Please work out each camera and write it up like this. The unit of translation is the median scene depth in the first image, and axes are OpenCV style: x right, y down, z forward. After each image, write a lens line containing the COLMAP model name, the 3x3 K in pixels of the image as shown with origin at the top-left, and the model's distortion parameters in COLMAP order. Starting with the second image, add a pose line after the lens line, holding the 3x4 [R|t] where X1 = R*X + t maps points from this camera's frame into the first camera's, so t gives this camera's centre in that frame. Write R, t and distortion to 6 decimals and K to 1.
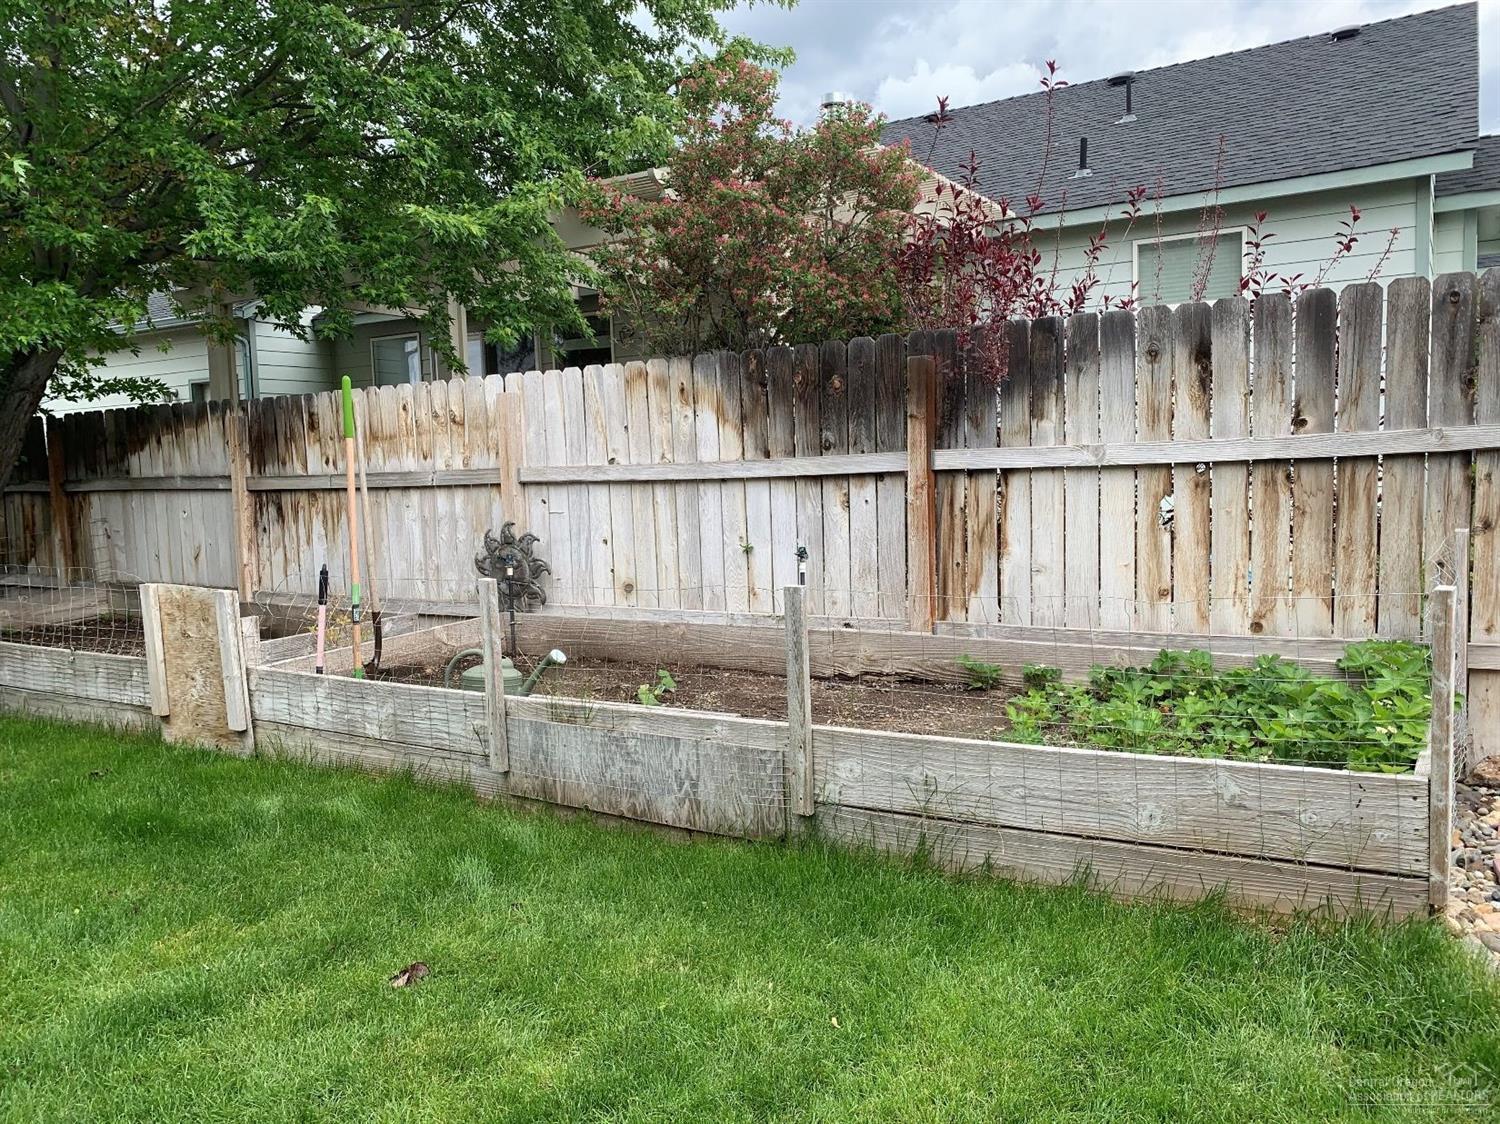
lens RADIAL K [[1139.1, 0, 747.6], [0, 1139.1, 567.7], [0, 0, 1]] dist [0.009068, -0.005469]
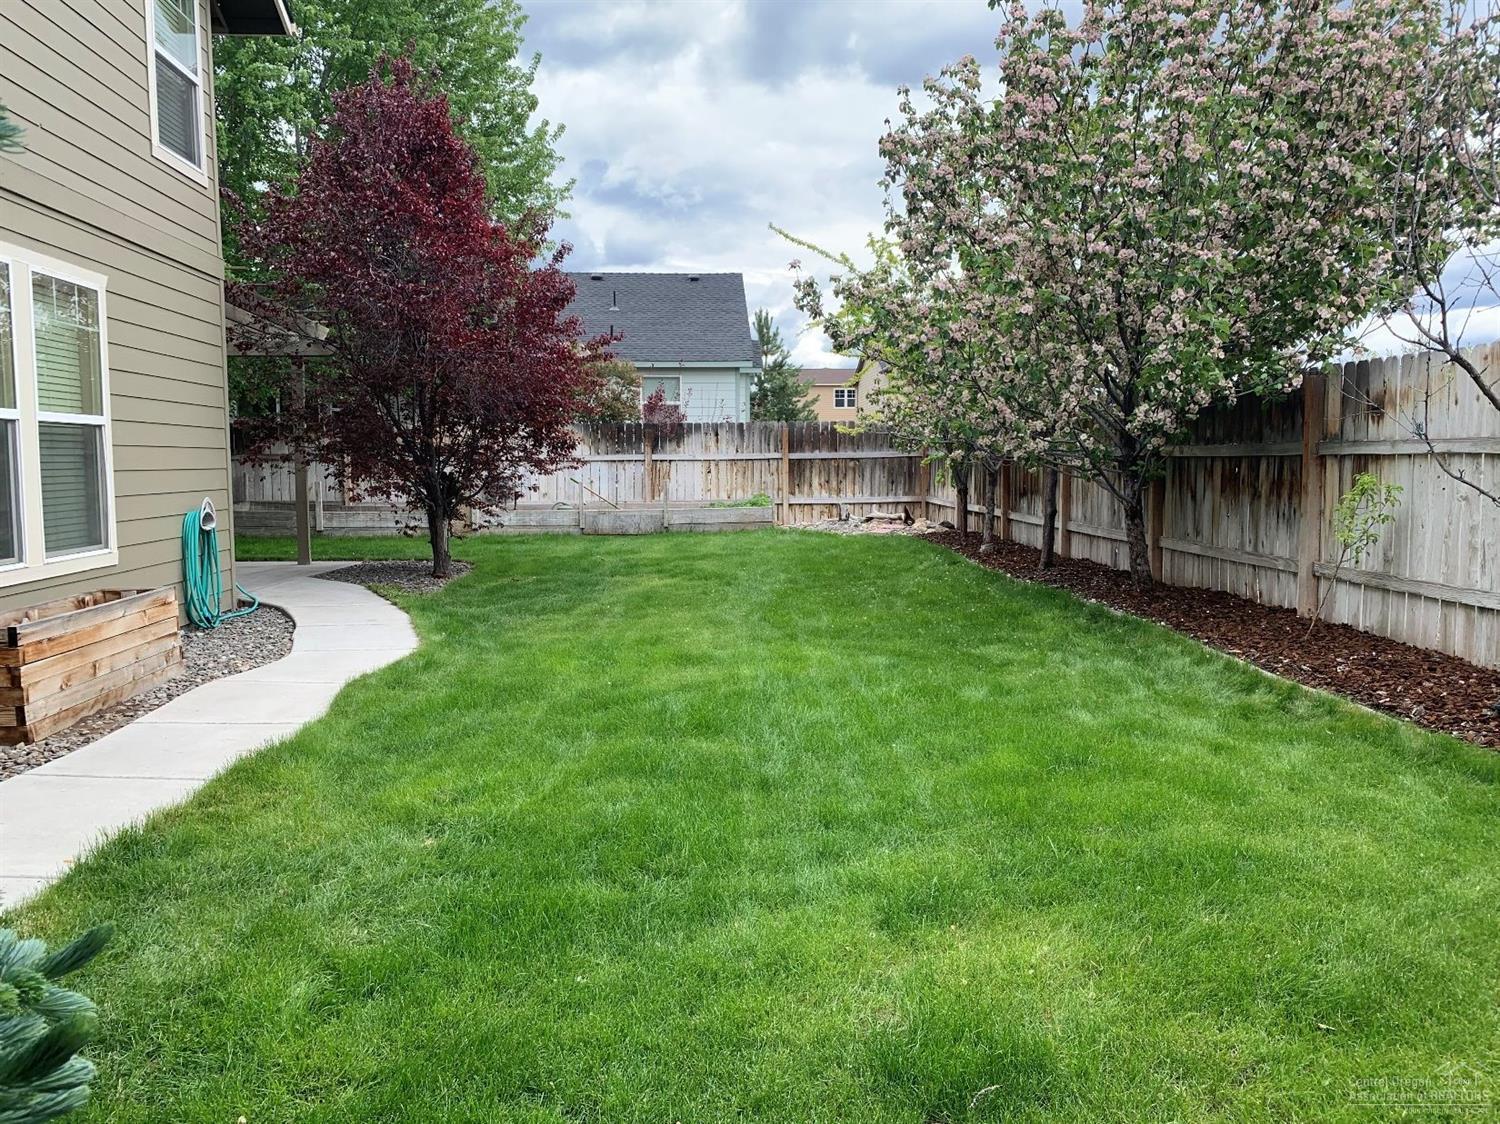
lens RADIAL K [[1139.1, 0, 750.2], [0, 1139.1, 559.5], [0, 0, 1]] dist [0.009068, -0.005469]
pose [[0.818237, -0.018690, 0.574577, -1.883413], [0.026322, 0.999641, -0.004969, 0.295253], [-0.574278, 0.019190, 0.818436, -2.462656]]
